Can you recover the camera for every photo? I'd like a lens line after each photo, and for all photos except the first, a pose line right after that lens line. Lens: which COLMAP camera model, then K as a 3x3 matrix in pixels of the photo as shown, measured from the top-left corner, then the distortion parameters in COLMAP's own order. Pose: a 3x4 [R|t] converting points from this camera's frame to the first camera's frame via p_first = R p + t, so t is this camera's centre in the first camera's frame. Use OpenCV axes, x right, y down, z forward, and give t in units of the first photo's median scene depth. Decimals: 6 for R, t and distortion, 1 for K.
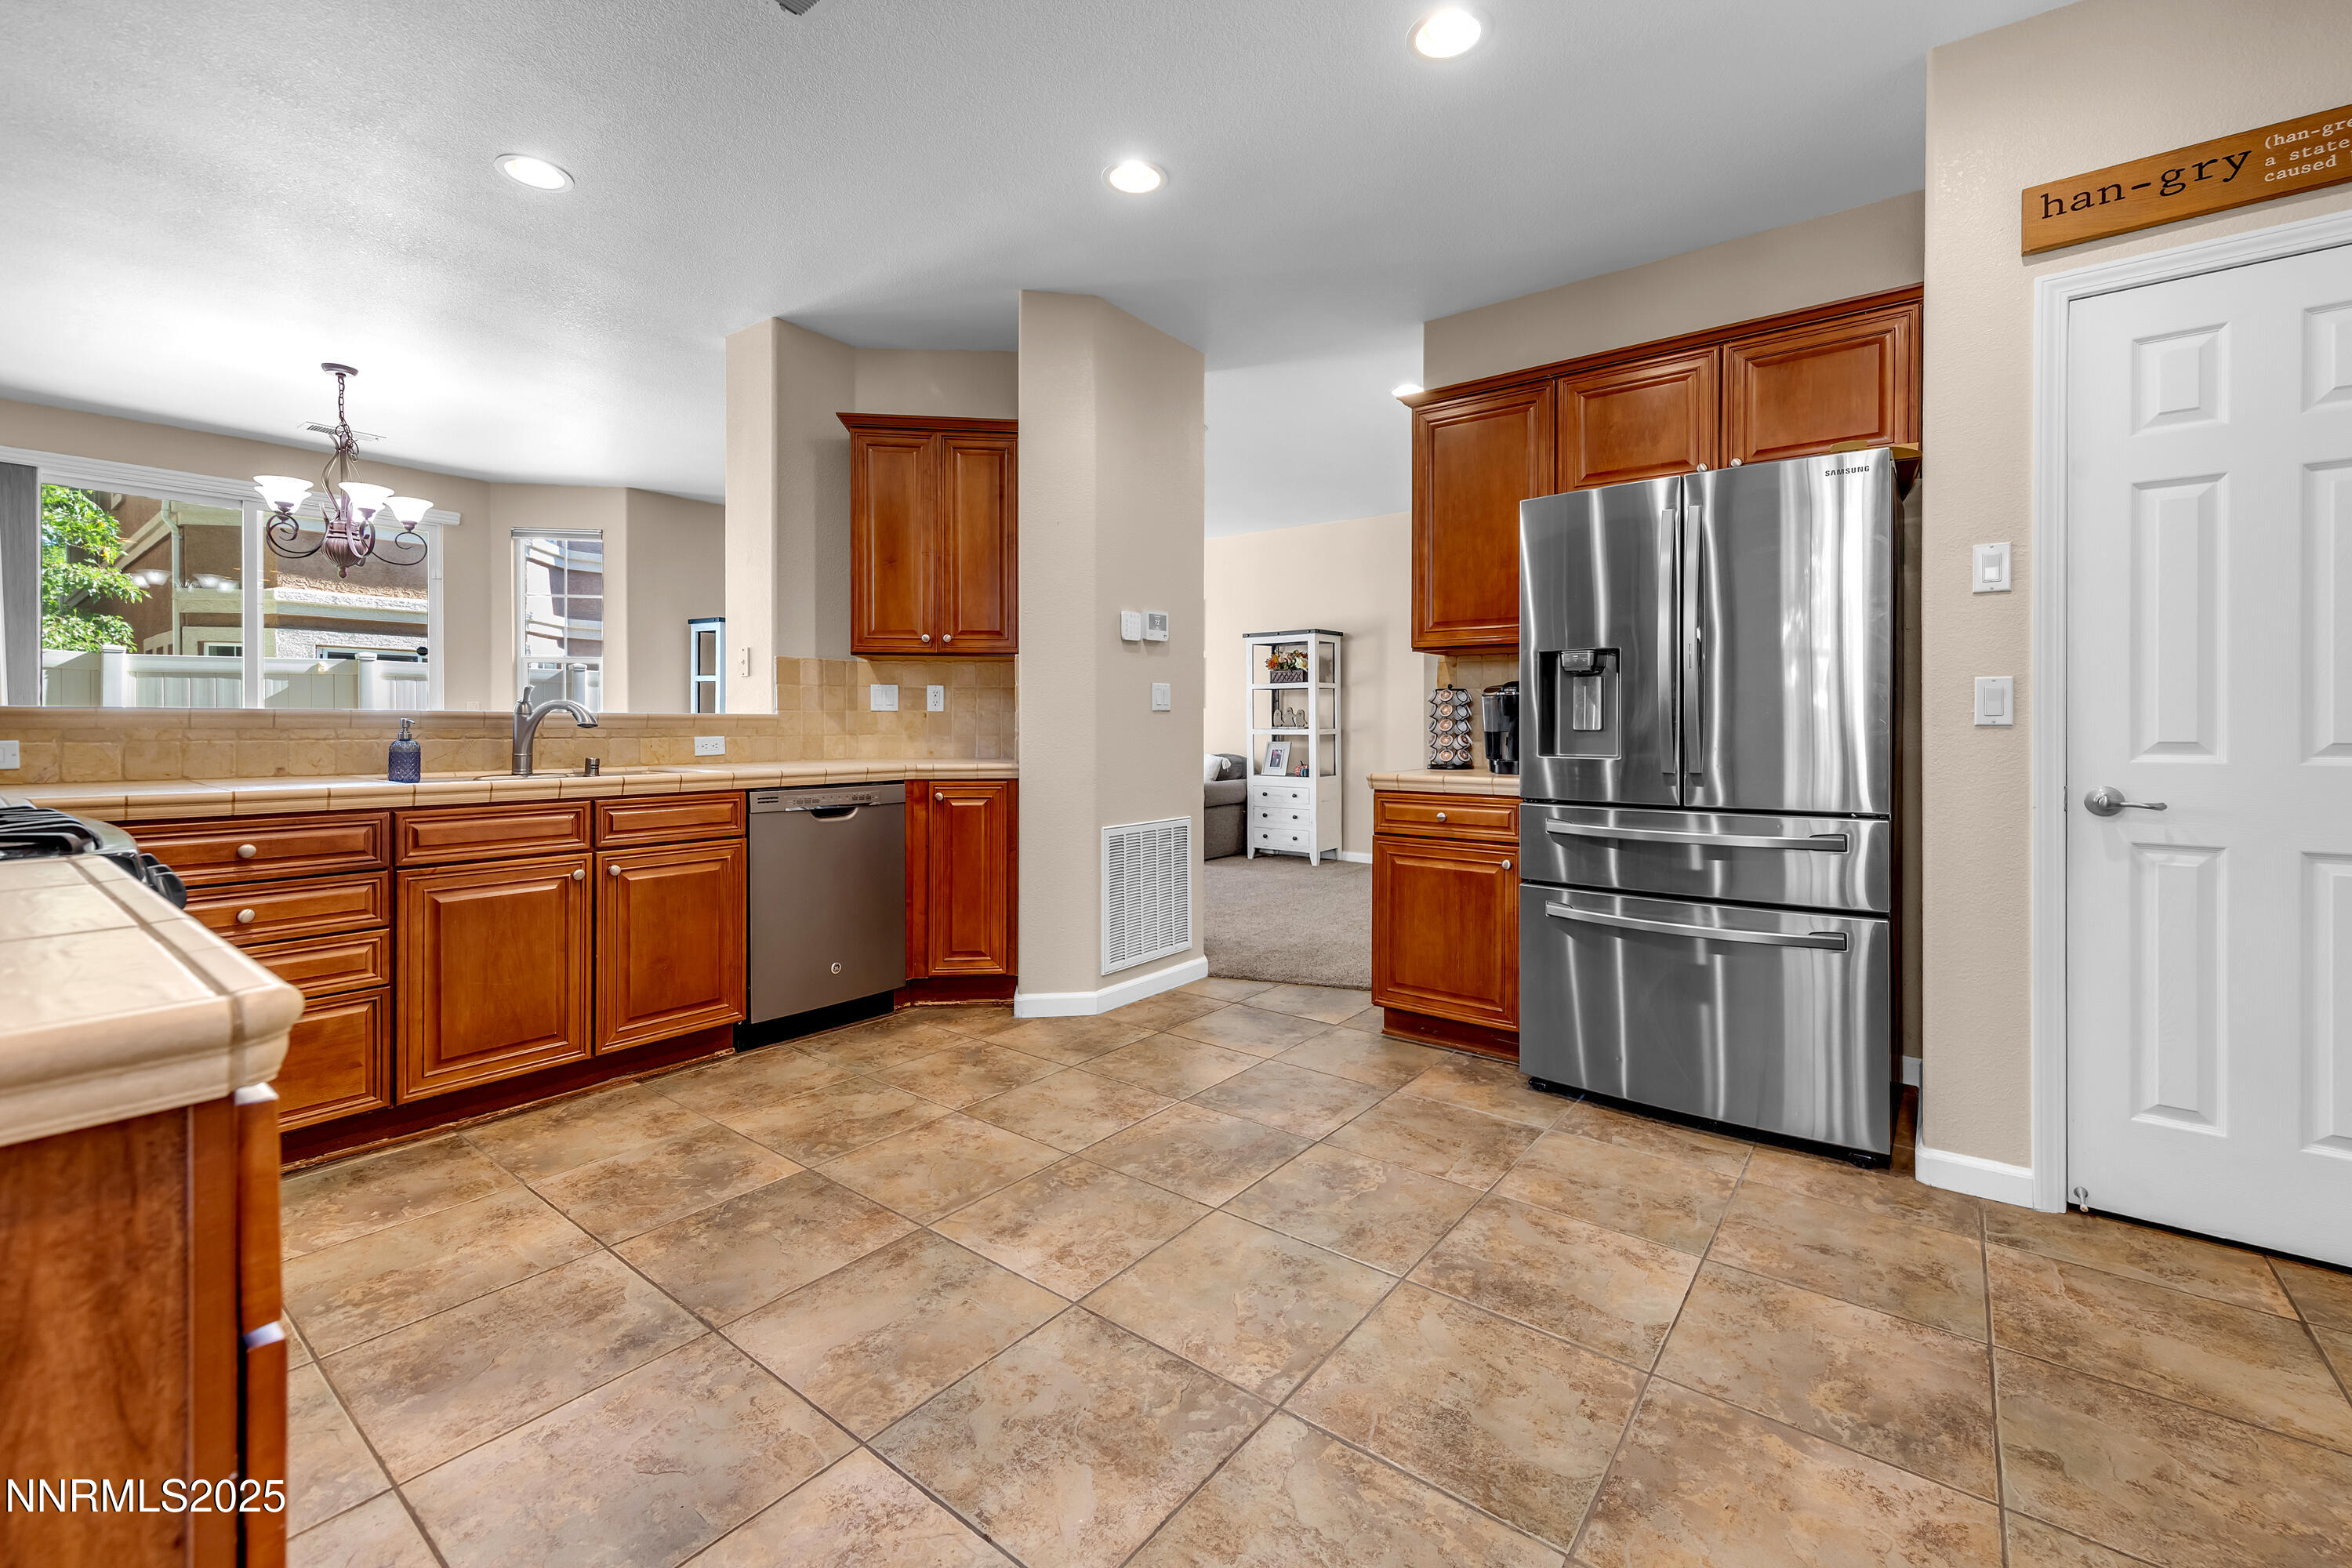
lens RADIAL K [[1002.0, 0, 1194.1], [0, 1002.0, 727.6], [0, 0, 1]] dist [0.009143, 0.000123]
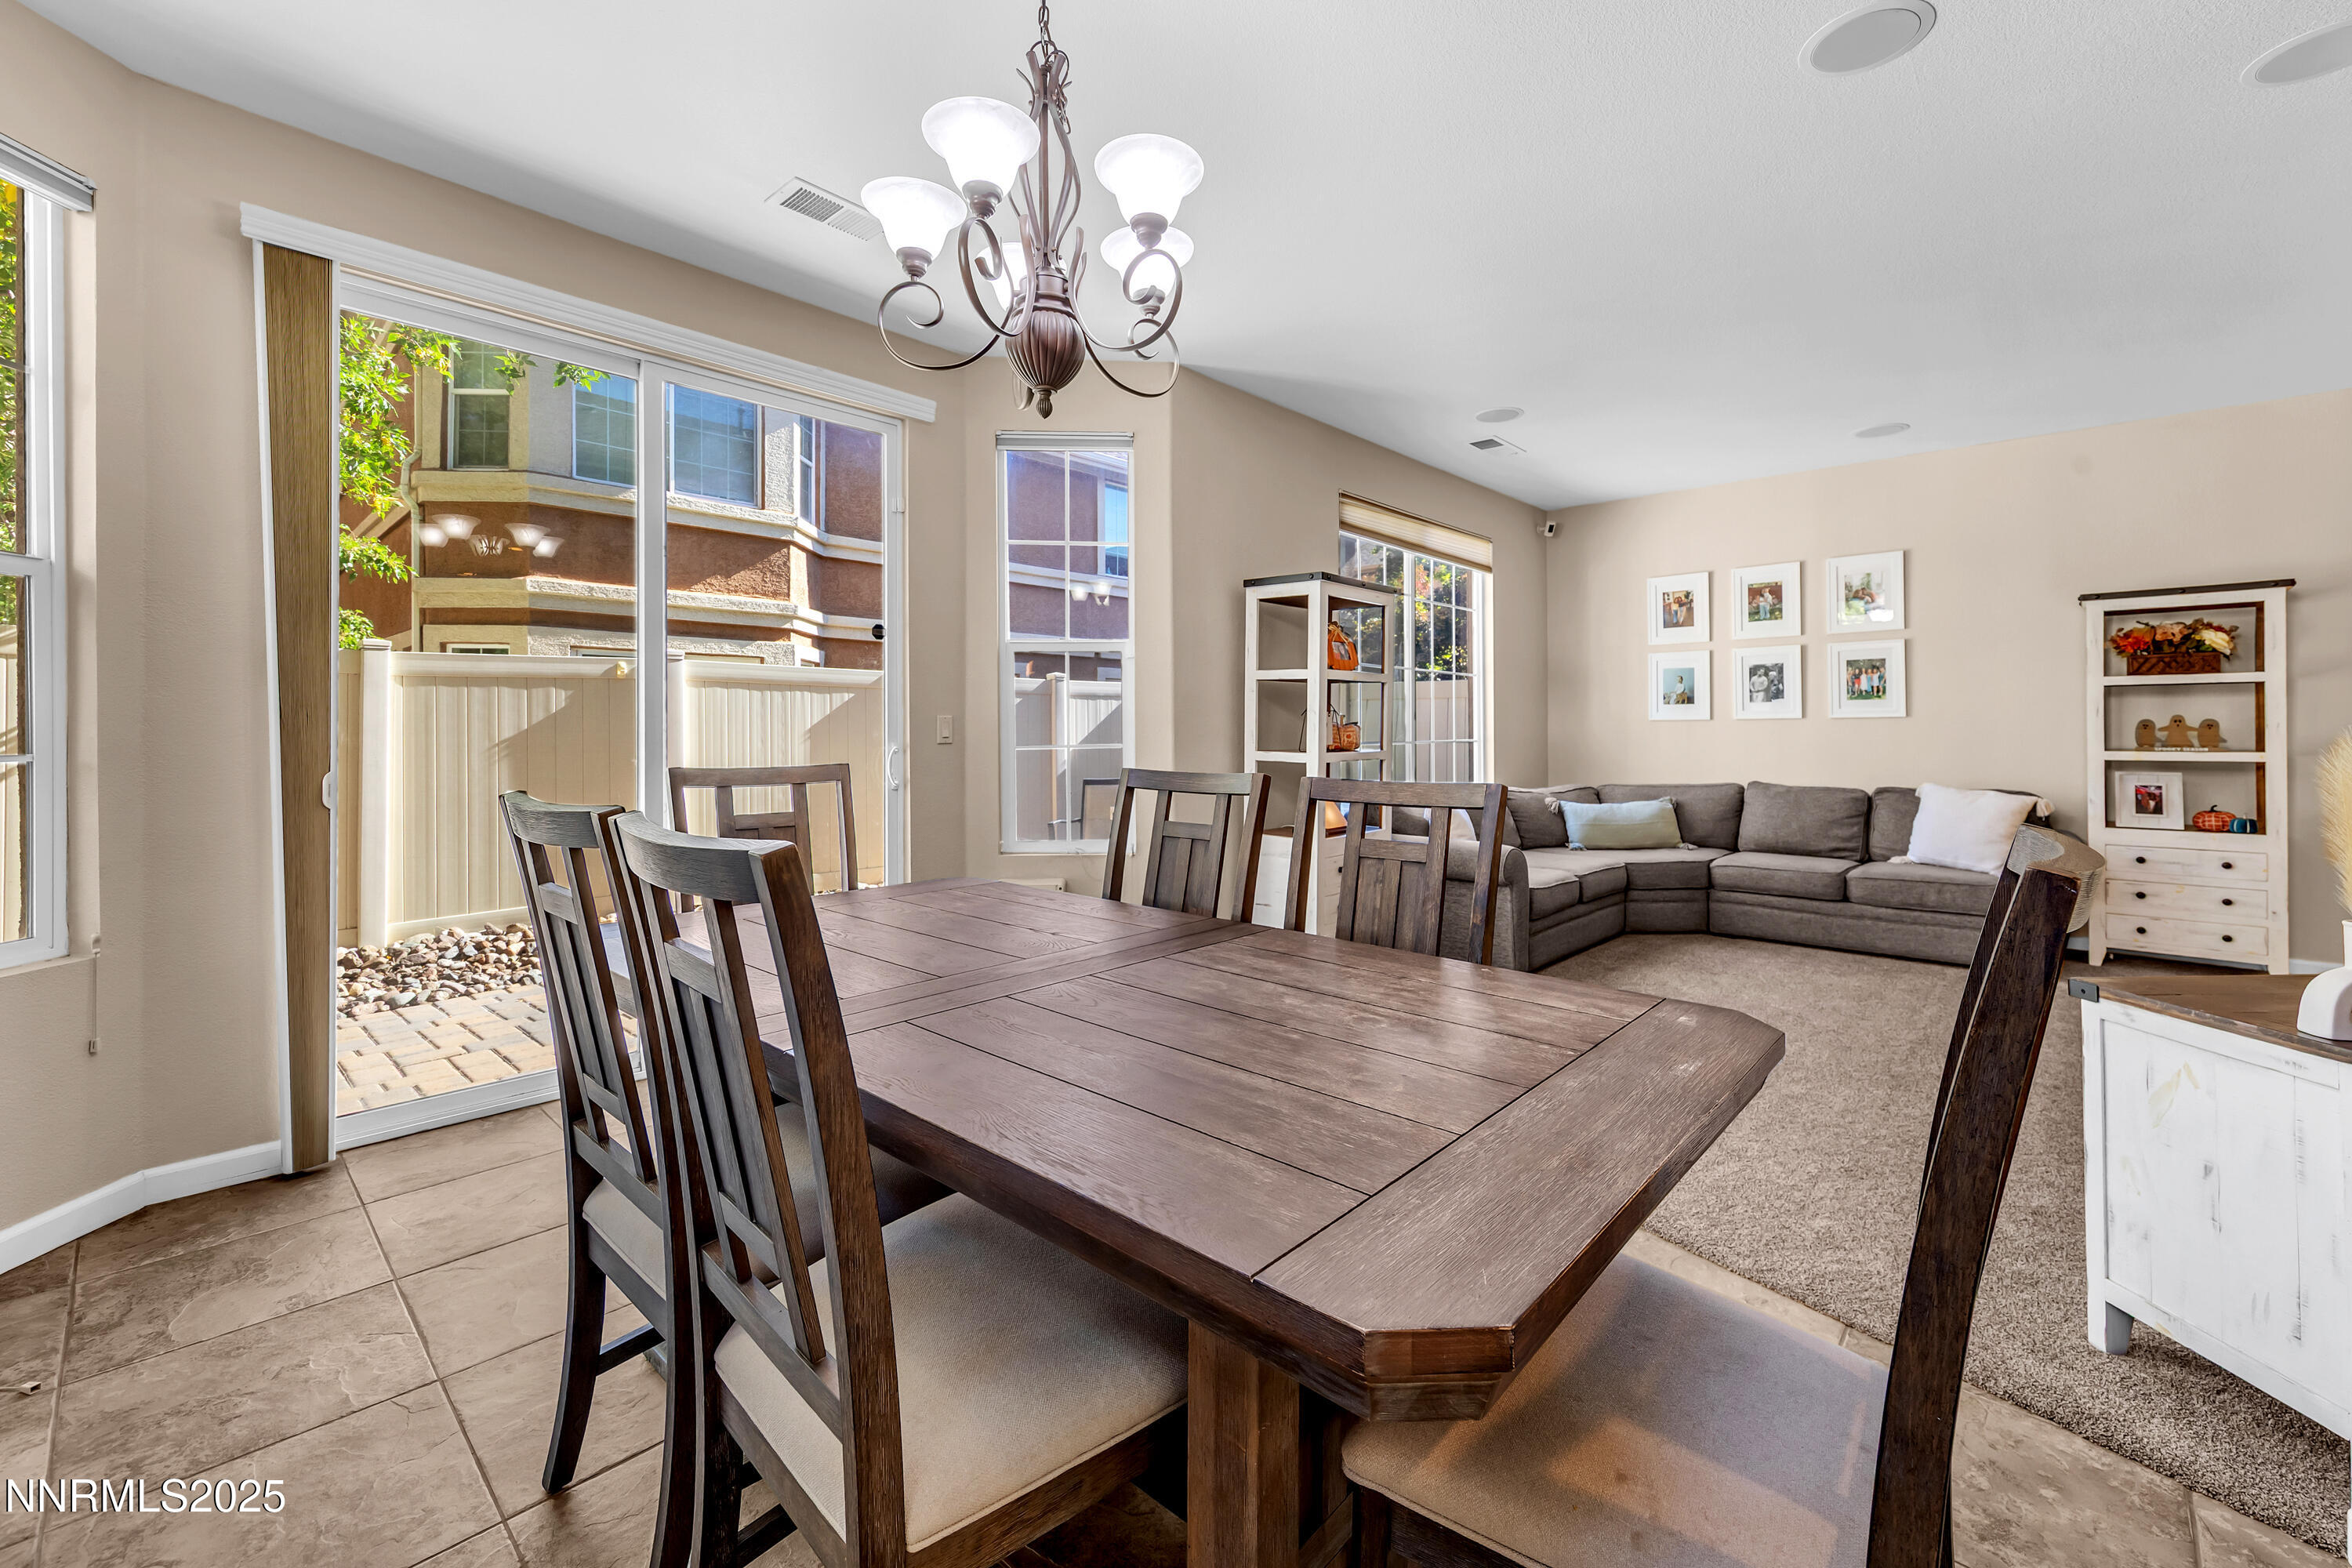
lens RADIAL K [[1002.0, 0, 1188.6], [0, 1002.0, 725.9], [0, 0, 1]] dist [0.009143, 0.000123]
pose [[0.995640, -0.005482, -0.093120, -0.434266], [0.004785, 0.999959, -0.007709, -0.011398], [0.093158, 0.007230, 0.995625, 0.345110]]
